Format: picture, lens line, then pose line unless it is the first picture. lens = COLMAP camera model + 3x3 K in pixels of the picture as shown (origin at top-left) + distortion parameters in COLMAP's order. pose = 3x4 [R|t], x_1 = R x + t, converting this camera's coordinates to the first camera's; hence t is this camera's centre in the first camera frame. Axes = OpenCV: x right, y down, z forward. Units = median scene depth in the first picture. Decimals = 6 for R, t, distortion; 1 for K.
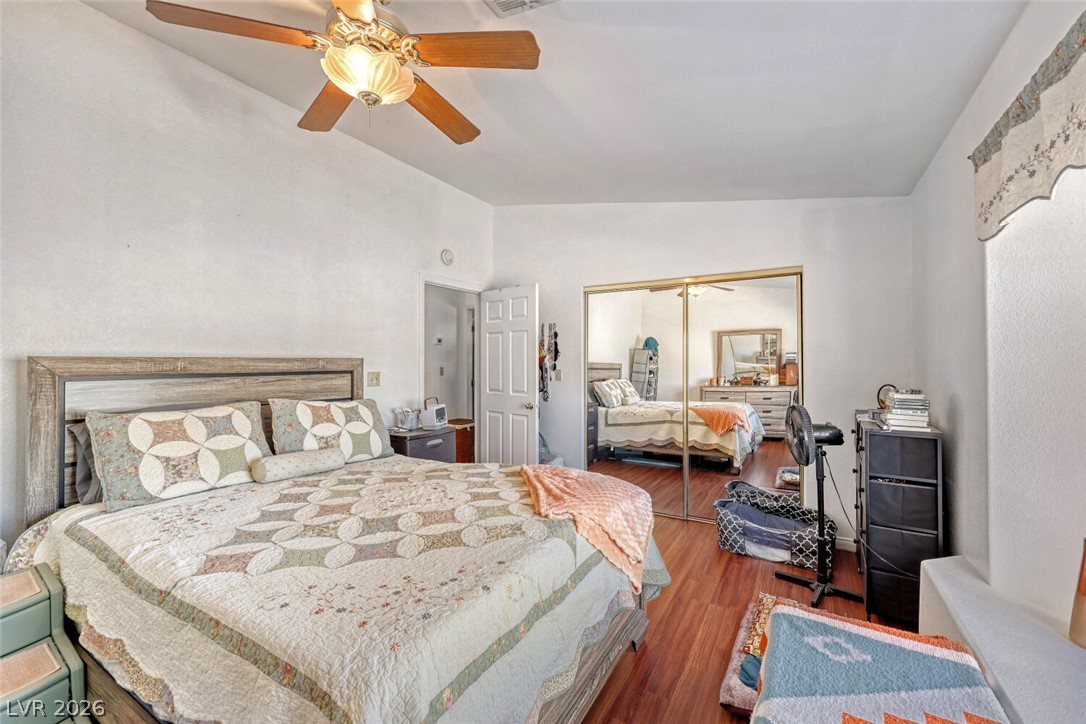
lens RADIAL K [[445.1, 0, 540.9], [0, 445.1, 361.8], [0, 0, 1]] dist [-0.004258, 0.000844]
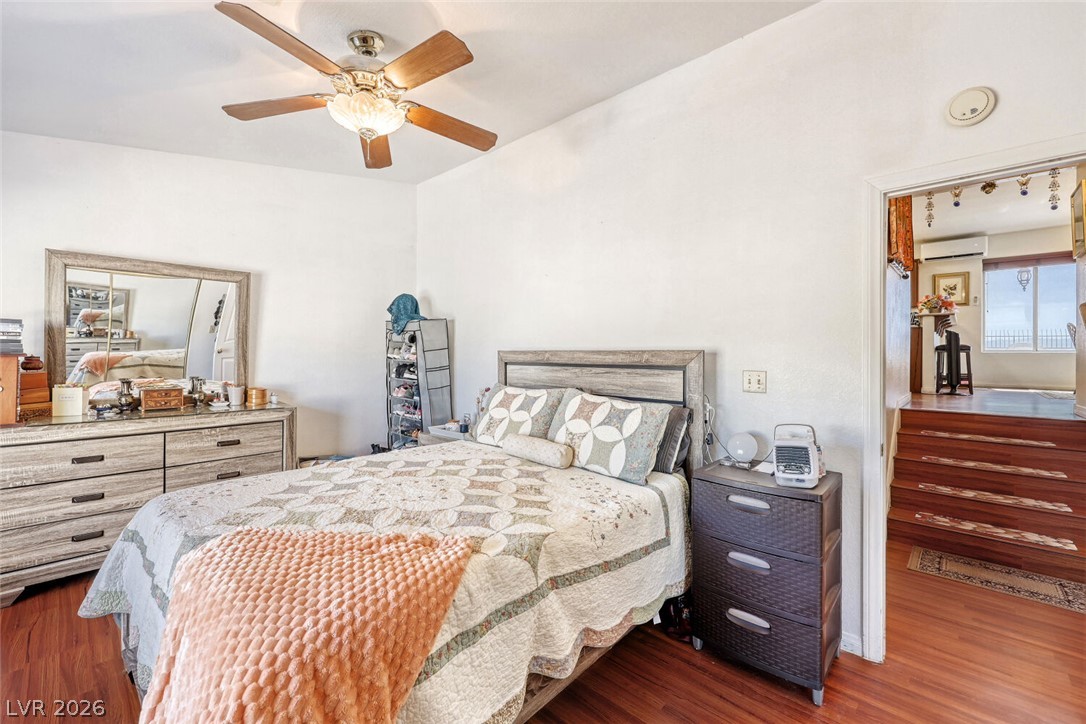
lens RADIAL K [[445.1, 0, 543.6], [0, 445.1, 358.1], [0, 0, 1]] dist [-0.004258, 0.000844]
pose [[-0.223971, 0.008423, -0.974559, 0.431885], [-0.007878, 0.999914, 0.010453, -0.000679], [0.974564, 0.010019, -0.223885, 1.100115]]
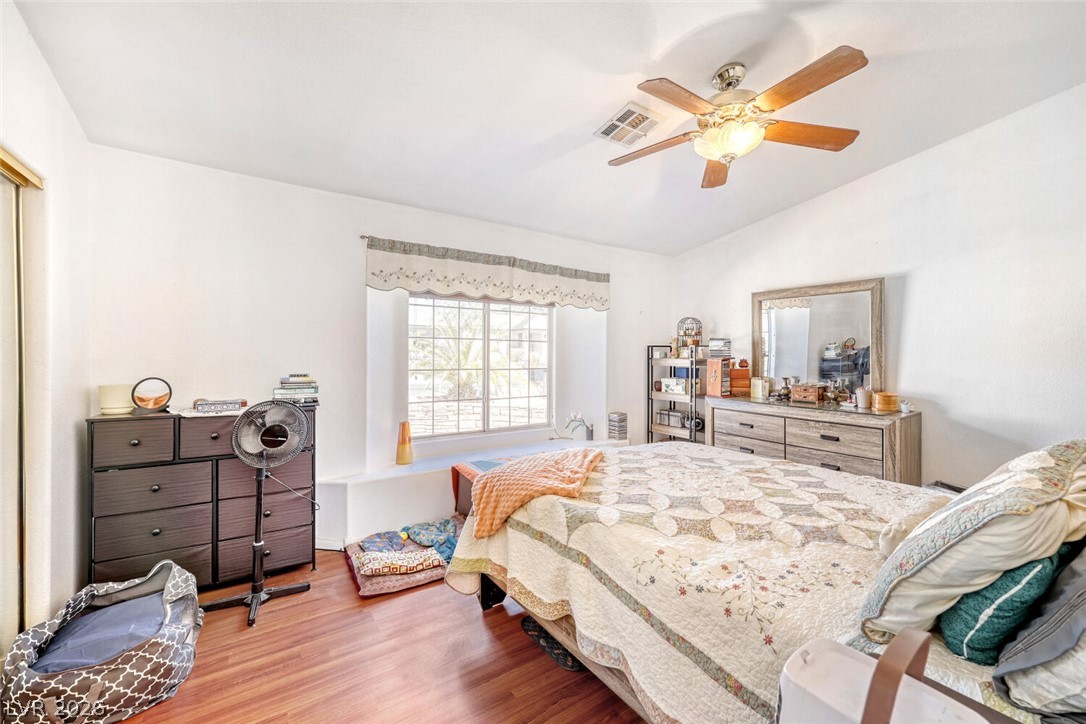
lens RADIAL K [[445.1, 0, 548.0], [0, 445.1, 361.2], [0, 0, 1]] dist [-0.004258, 0.000844]
pose [[-0.898597, -0.012858, 0.438587, -0.310156], [-0.006281, 0.999845, 0.016445, -0.000776], [-0.438730, 0.012022, -0.898539, 1.551580]]
